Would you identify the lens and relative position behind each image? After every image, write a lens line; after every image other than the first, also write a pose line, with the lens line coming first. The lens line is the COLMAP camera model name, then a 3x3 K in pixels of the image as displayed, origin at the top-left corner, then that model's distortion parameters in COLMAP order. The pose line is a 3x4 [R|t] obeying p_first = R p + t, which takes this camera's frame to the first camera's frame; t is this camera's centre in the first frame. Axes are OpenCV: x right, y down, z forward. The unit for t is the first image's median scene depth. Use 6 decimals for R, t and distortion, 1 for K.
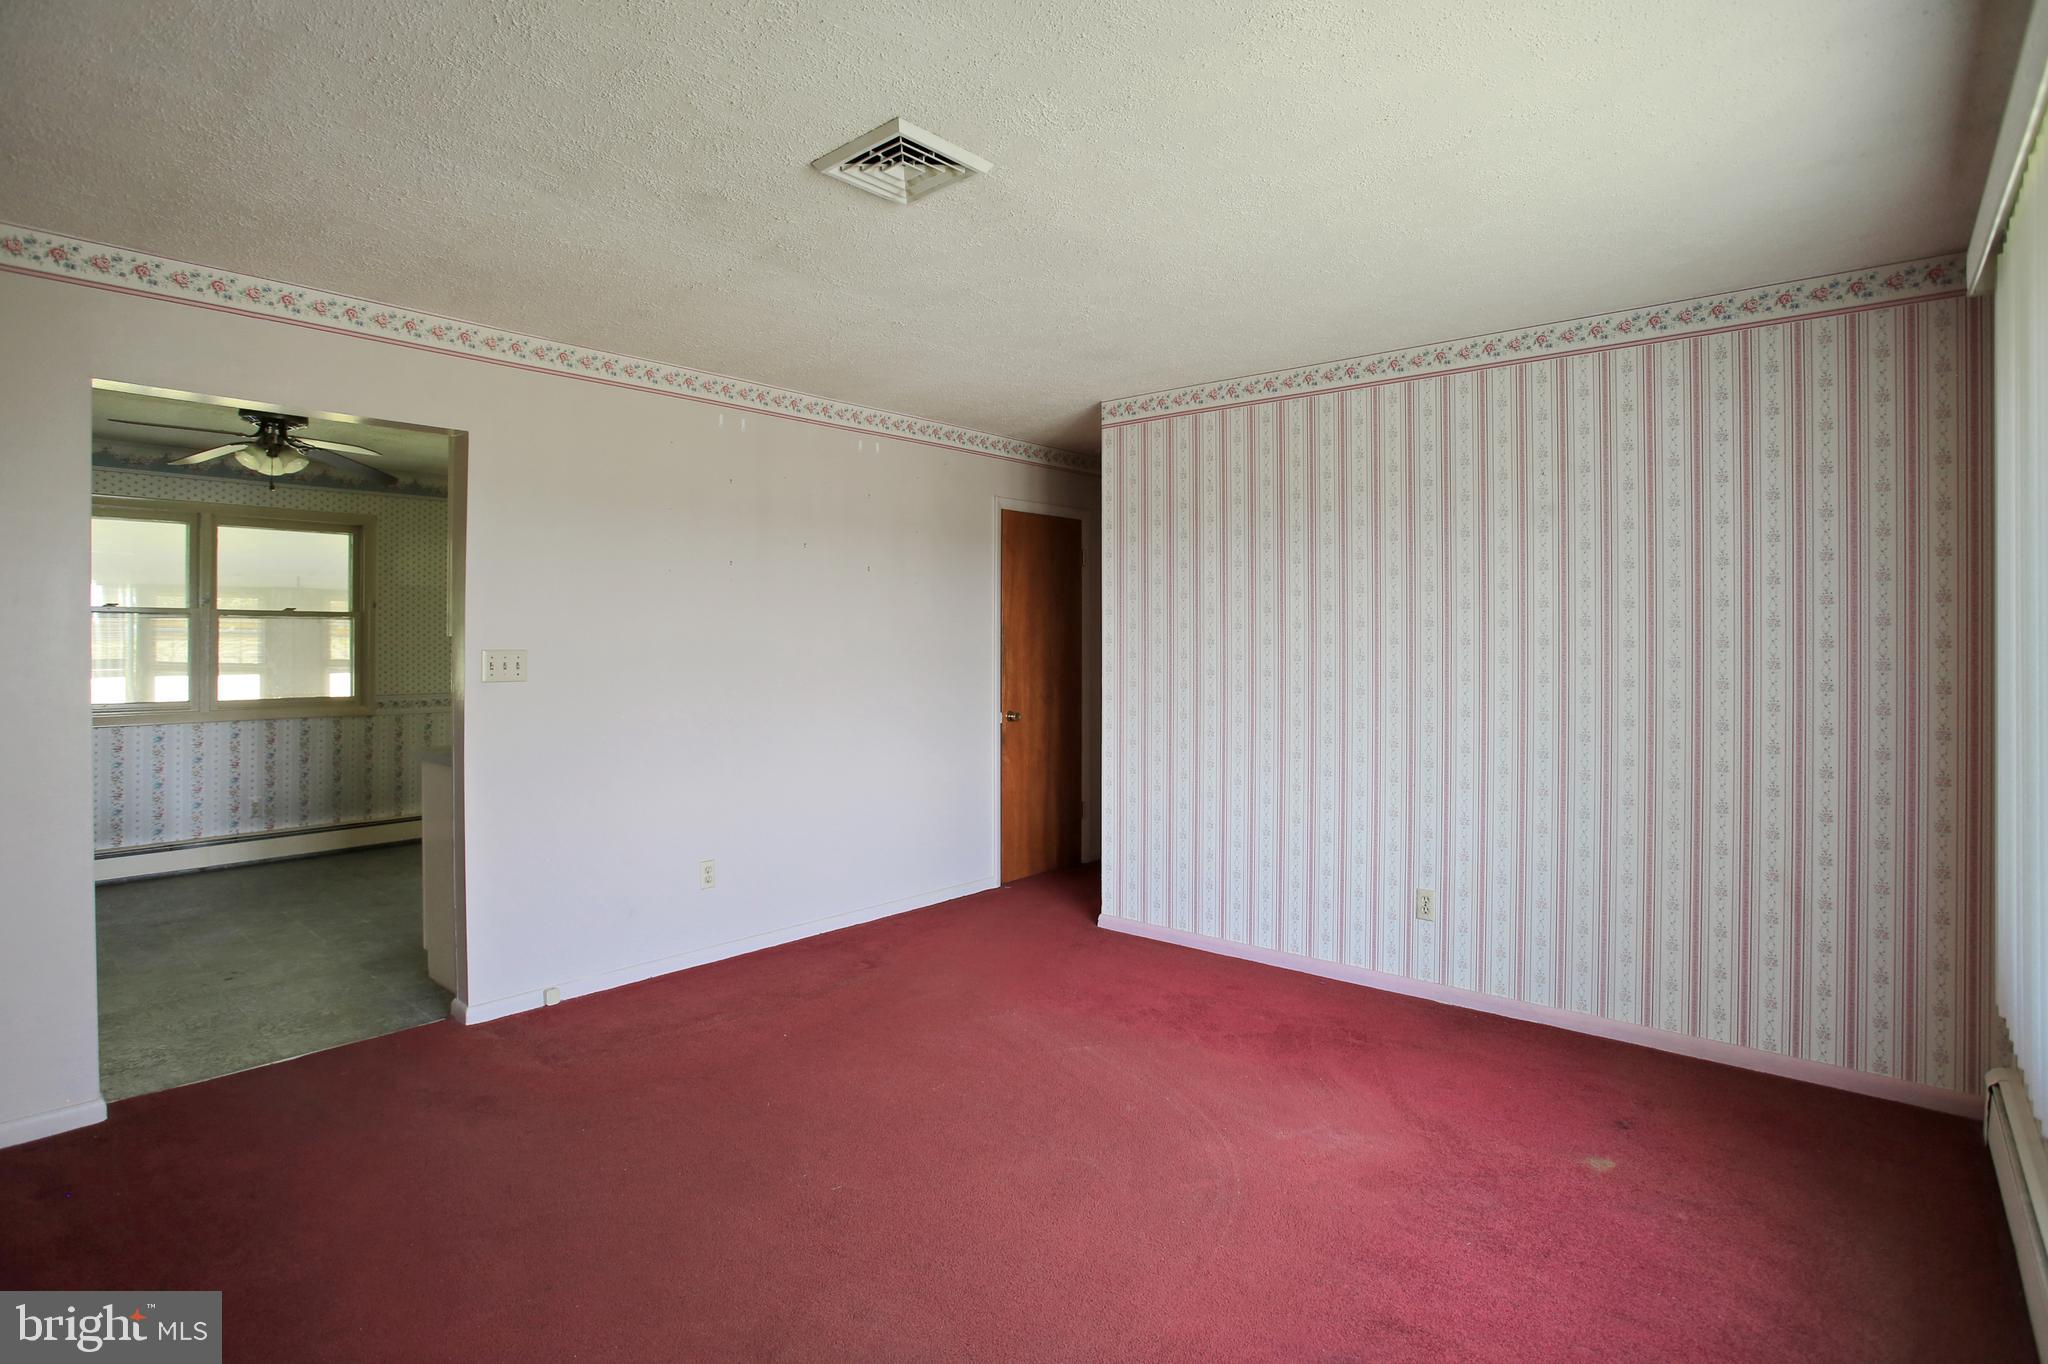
lens RADIAL K [[1011.7, 0, 1028.2], [0, 1011.7, 648.6], [0, 0, 1]] dist [-0.035121, 0.000365]
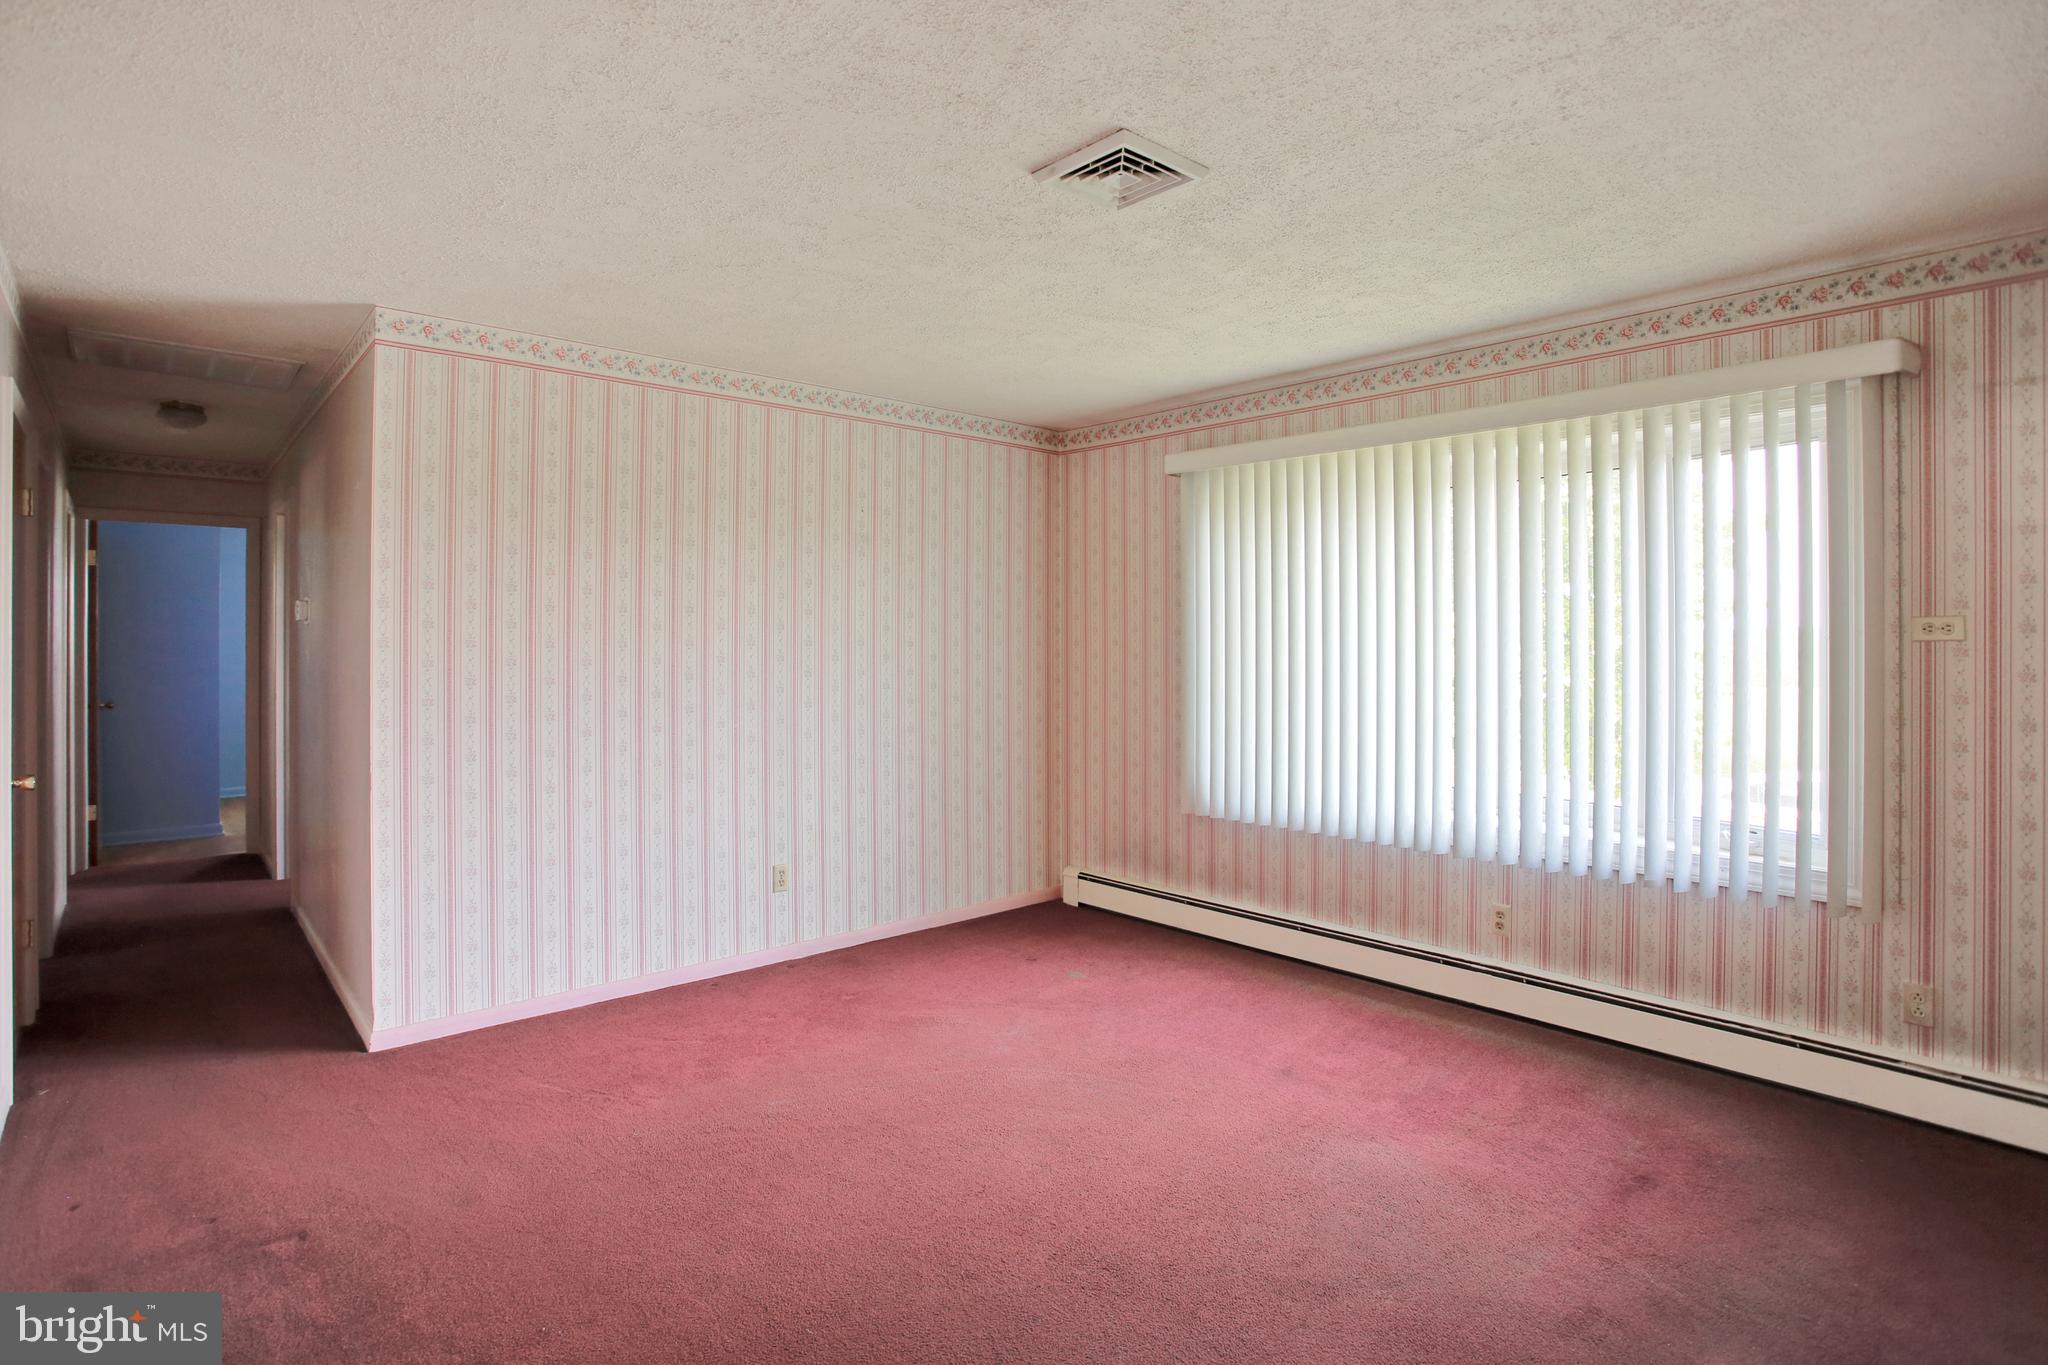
lens RADIAL K [[1011.7, 0, 1028.2], [0, 1011.7, 649.1], [0, 0, 1]] dist [-0.035121, 0.000365]
pose [[0.154066, -0.008998, 0.988020, -0.671623], [0.010798, 0.999914, 0.007422, -0.006007], [-0.988002, 0.009525, 0.154150, 0.550844]]
